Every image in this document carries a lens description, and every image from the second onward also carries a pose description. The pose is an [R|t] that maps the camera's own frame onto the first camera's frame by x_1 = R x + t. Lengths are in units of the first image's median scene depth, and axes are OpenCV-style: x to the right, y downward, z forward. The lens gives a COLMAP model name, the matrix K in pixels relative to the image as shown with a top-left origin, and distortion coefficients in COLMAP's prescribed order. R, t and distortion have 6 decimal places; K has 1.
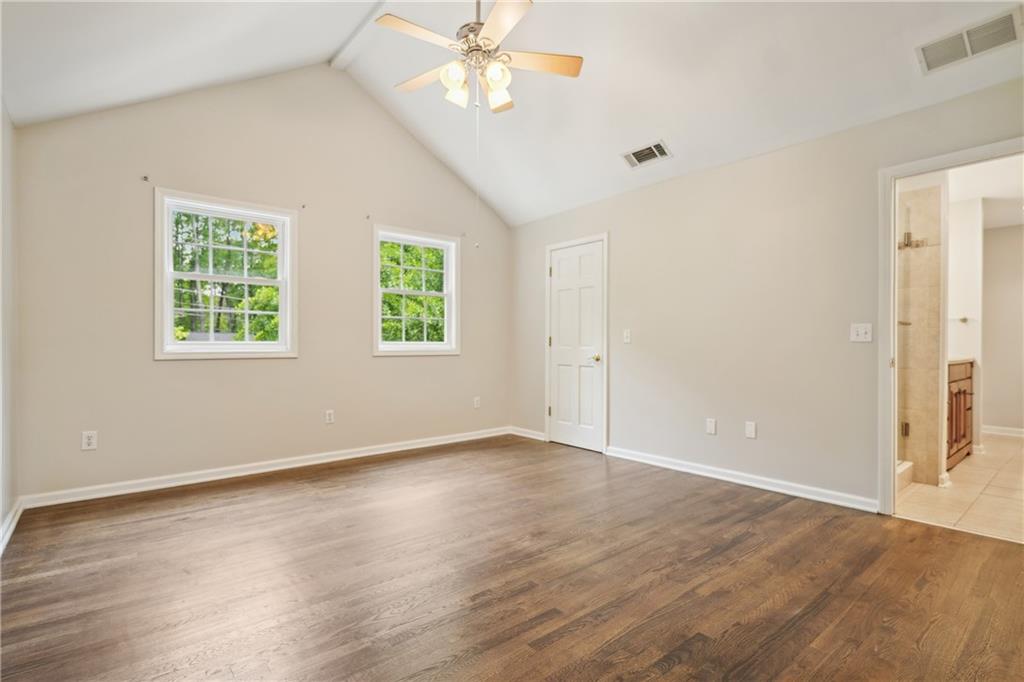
lens RADIAL K [[494.3, 0, 512.6], [0, 494.3, 346.8], [0, 0, 1]] dist [-0.001429, -0.000371]
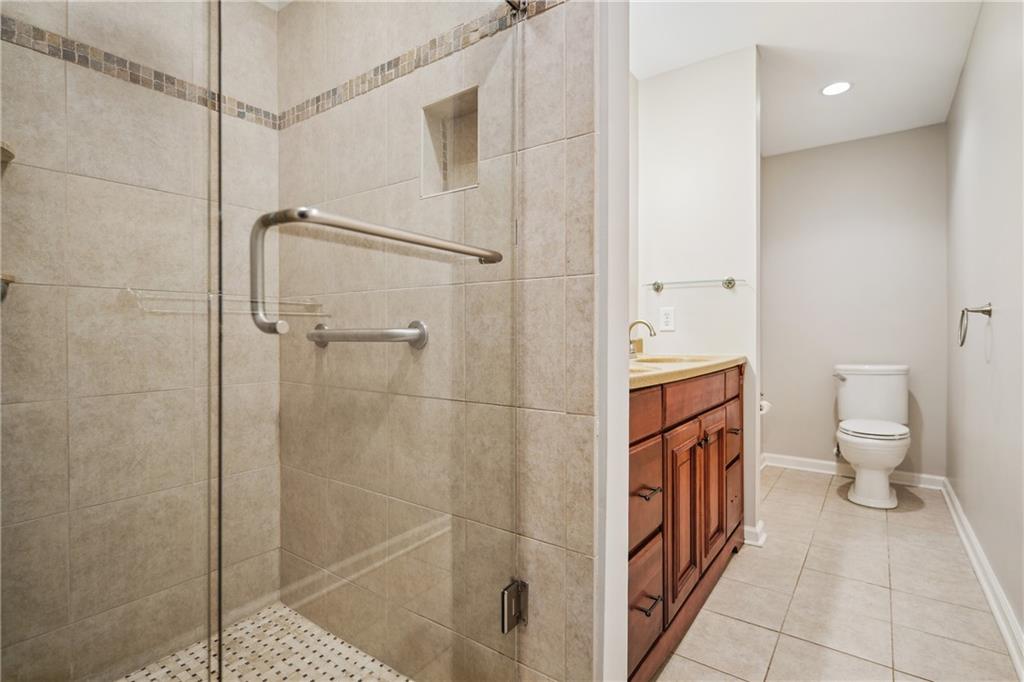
lens RADIAL K [[494.3, 0, 512.2], [0, 494.3, 335.6], [0, 0, 1]] dist [-0.001429, -0.000371]
pose [[0.970759, -0.006179, 0.239976, 0.661071], [0.006047, 0.999981, 0.001286, -0.001897], [-0.239979, 0.000203, 0.970778, 0.641881]]
